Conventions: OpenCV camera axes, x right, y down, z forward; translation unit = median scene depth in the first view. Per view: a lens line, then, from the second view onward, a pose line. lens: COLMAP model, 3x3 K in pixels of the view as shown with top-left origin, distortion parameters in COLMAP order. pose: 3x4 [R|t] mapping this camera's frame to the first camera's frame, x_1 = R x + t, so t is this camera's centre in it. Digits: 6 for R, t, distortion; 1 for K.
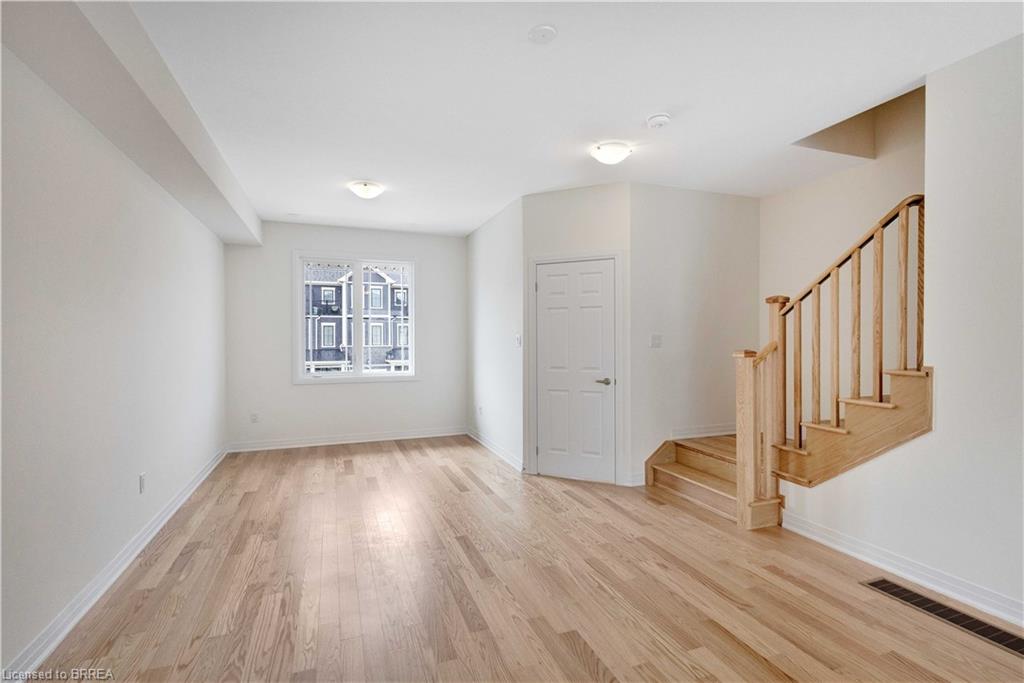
lens RADIAL K [[486.4, 0, 512.0], [0, 486.4, 341.5], [0, 0, 1]] dist [0.000082, 0.000244]
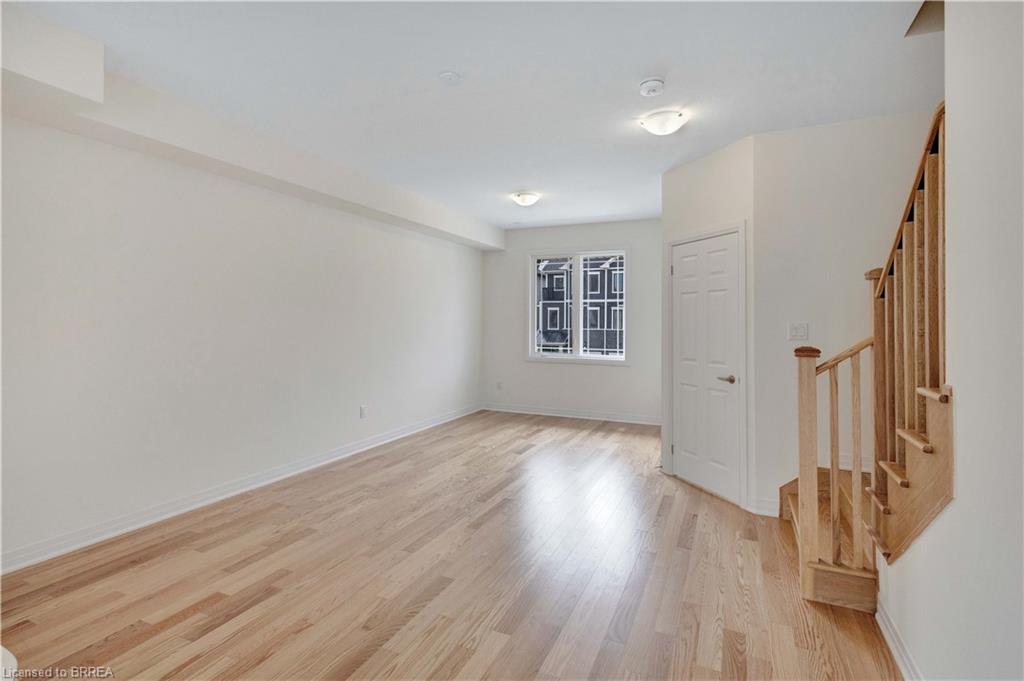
lens RADIAL K [[509.3, 0, 507.6], [0, 509.3, 313.8], [0, 0, 1]] dist [-0.000485, 0.000273]
pose [[0.704605, 0.006072, -0.709574, 0.543903], [-0.018702, 0.999775, -0.010016, -0.013855], [0.709353, 0.020328, 0.704560, 0.113655]]
